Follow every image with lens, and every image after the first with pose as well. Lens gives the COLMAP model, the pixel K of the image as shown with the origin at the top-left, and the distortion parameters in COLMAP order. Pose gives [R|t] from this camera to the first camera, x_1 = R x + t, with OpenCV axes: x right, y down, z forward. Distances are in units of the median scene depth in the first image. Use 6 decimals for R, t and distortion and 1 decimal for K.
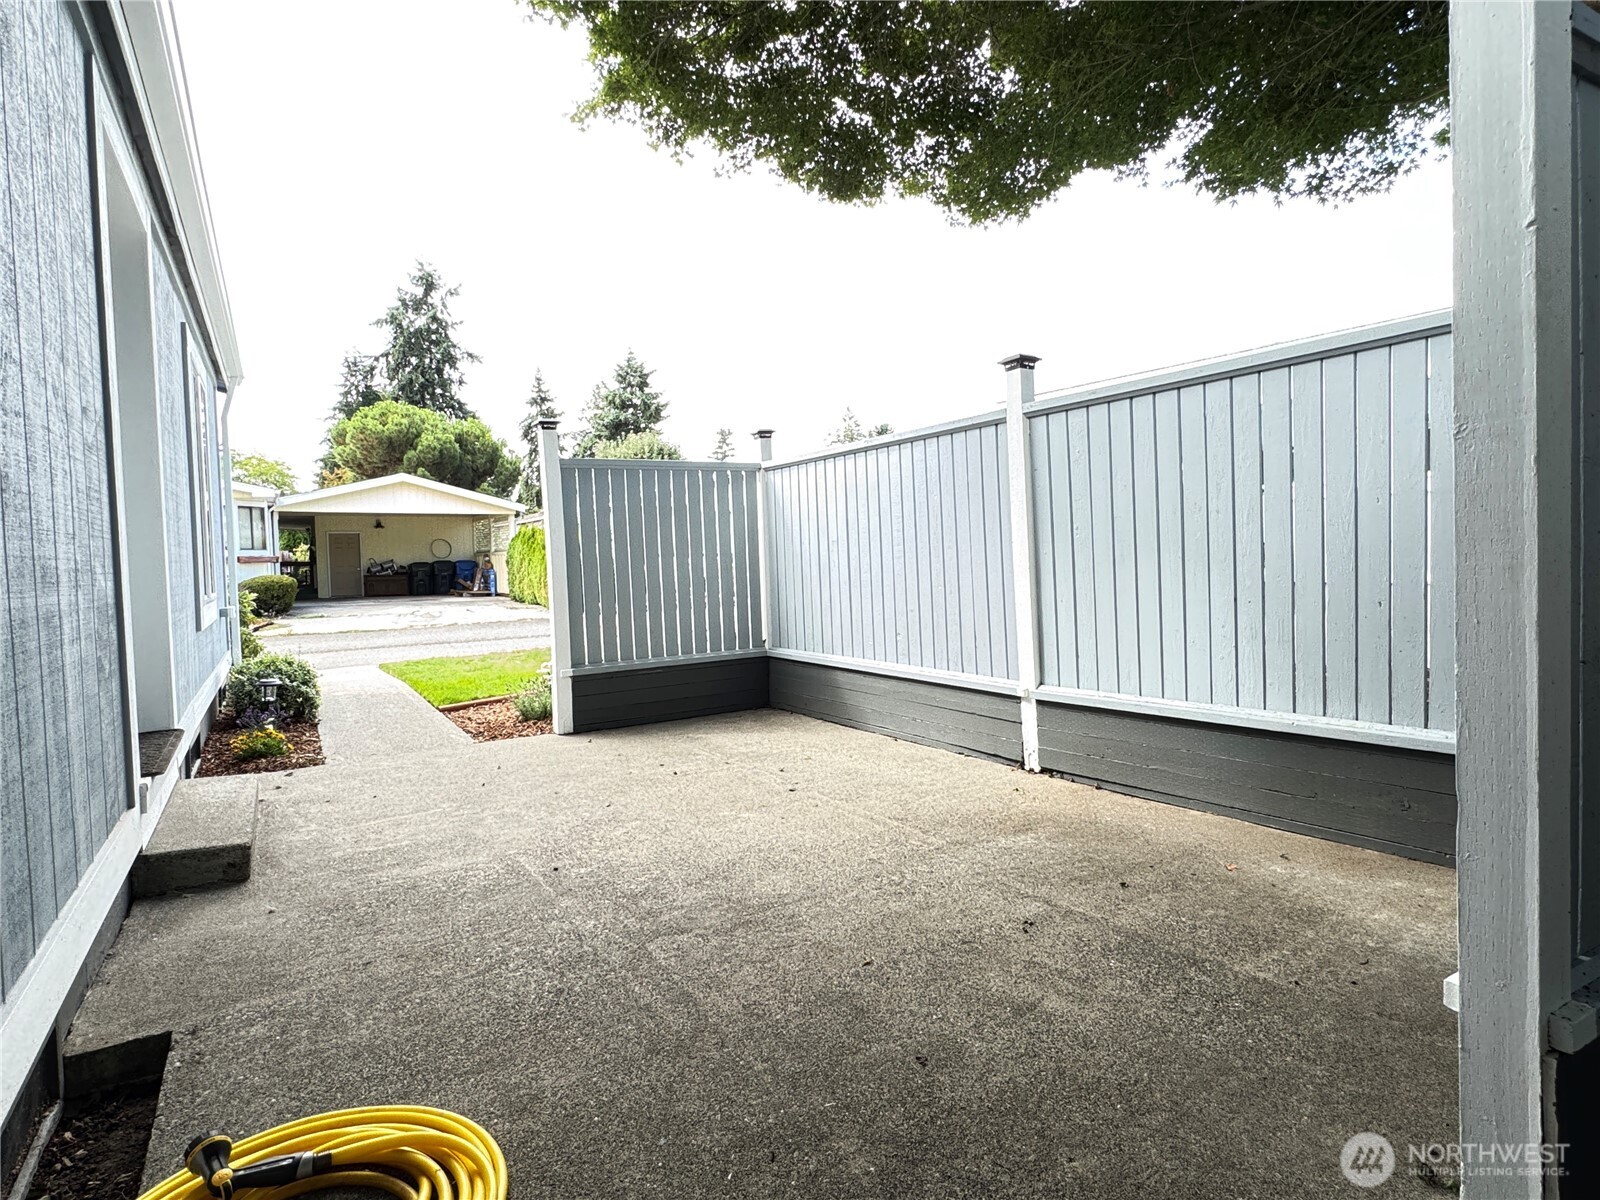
lens RADIAL K [[854.4, 0, 800.0], [0, 854.4, 600.0], [0, 0, 1]] dist [-0.000445, -0.000125]
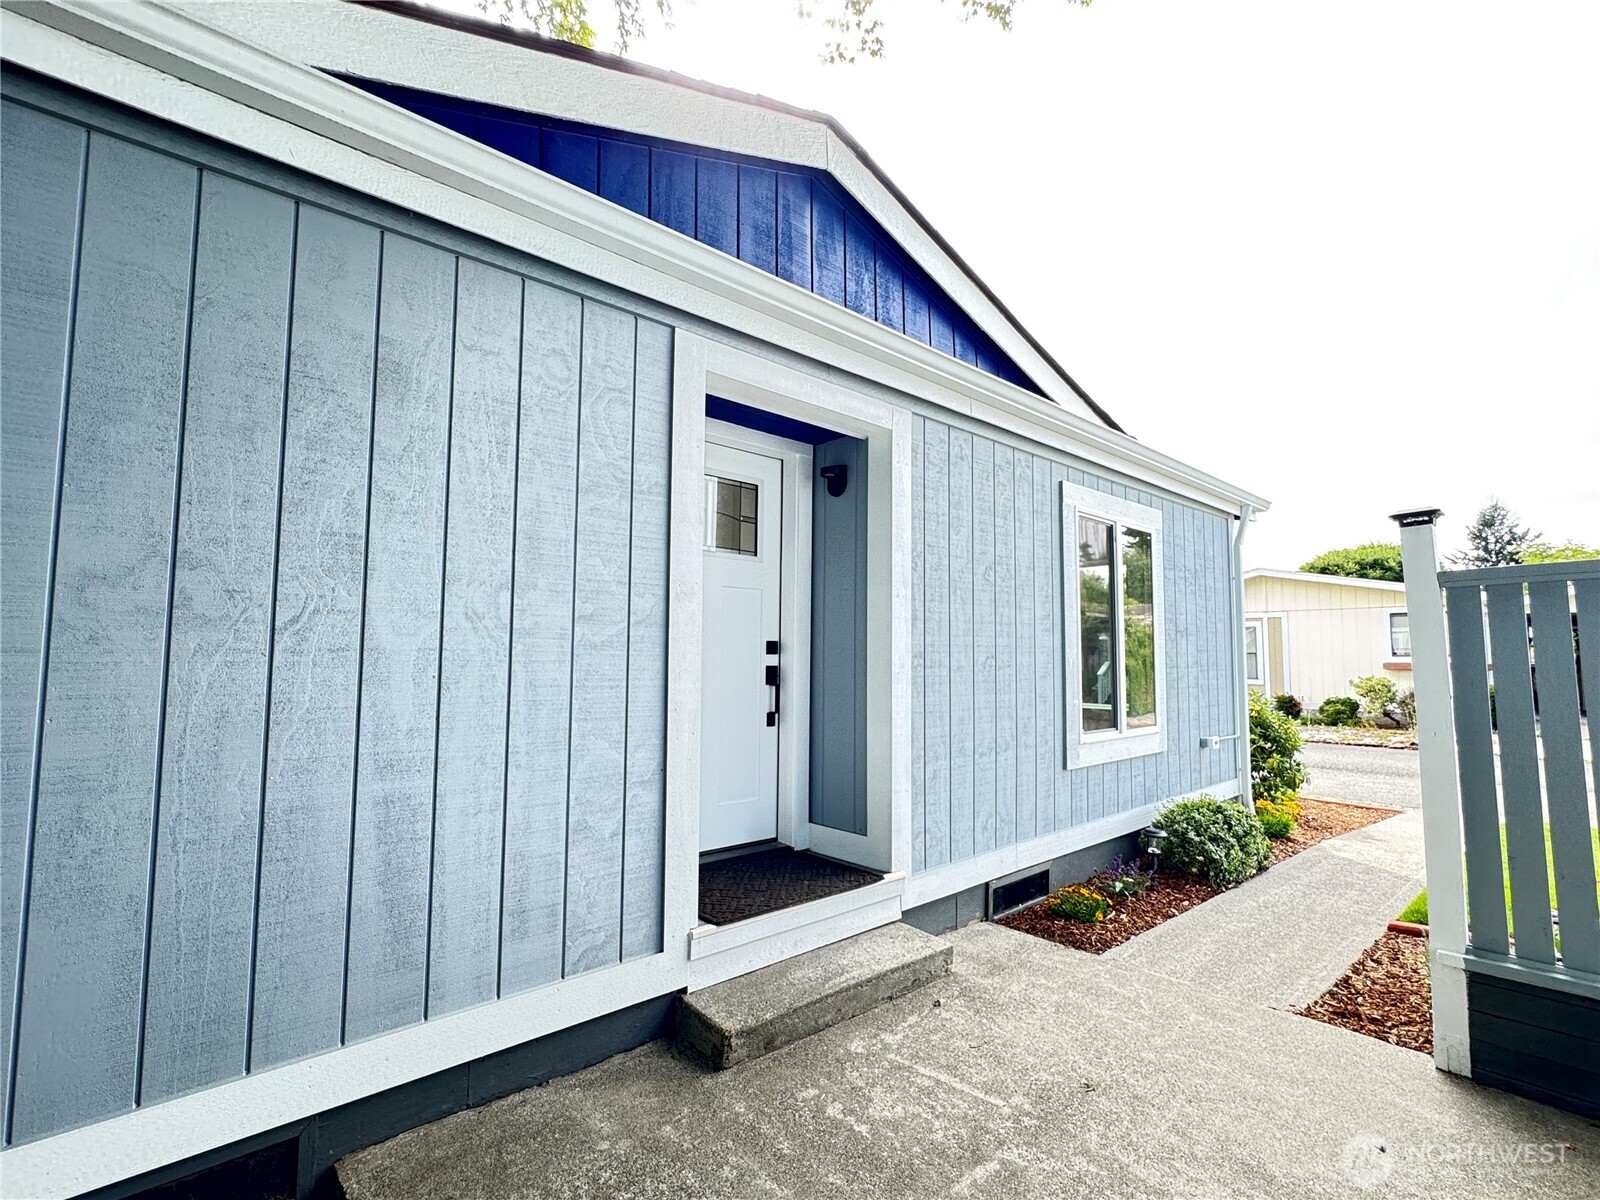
lens RADIAL K [[757.2, 0, 800.0], [0, 757.2, 600.0], [0, 0, 1]] dist [-0.001190, 0.000287]
pose [[0.186217, -0.044957, -0.981480, 0.130335], [-0.060500, 0.996532, -0.057125, -0.088645], [0.980644, 0.070017, 0.182851, 0.479943]]
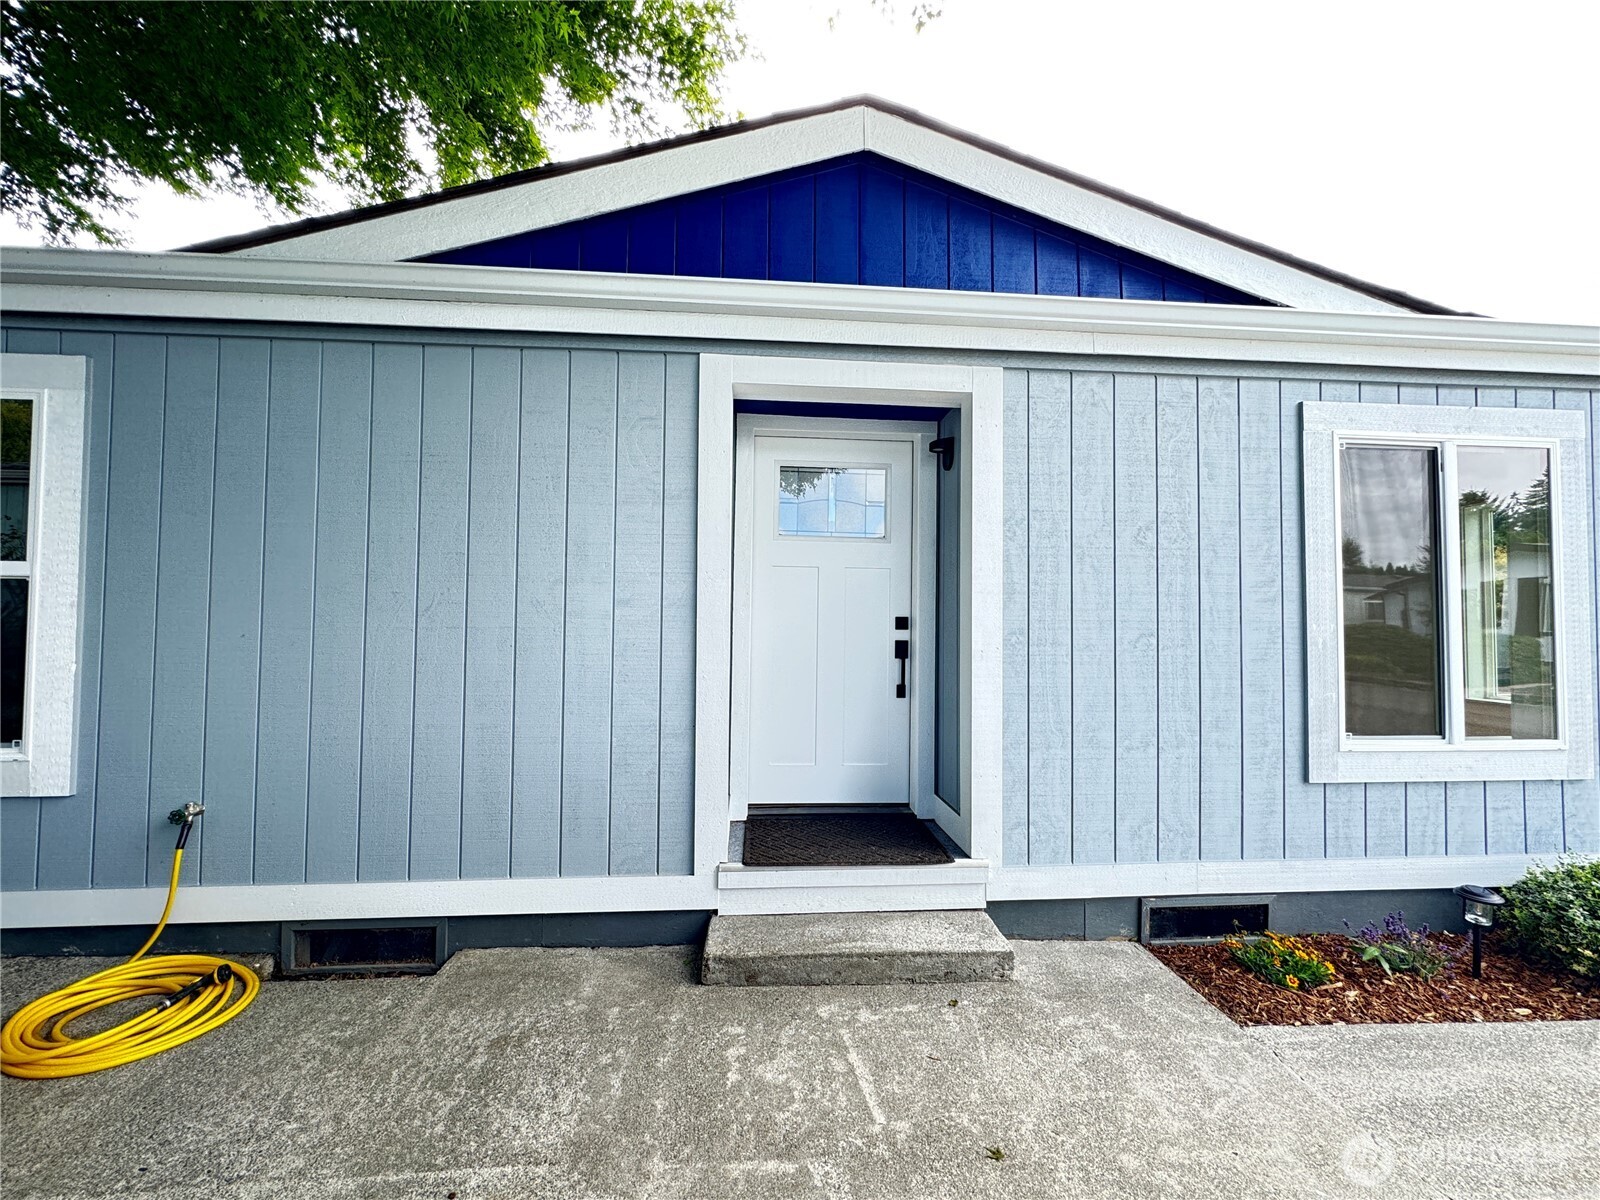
lens RADIAL K [[652.4, 0, 800.0], [0, 652.4, 600.0], [0, 0, 1]] dist [0.000565, -0.000160]
pose [[-0.459135, -0.008628, -0.888325, 0.040419], [-0.040491, 0.999117, 0.011224, -0.110119], [0.887443, 0.041123, -0.459079, 0.805917]]
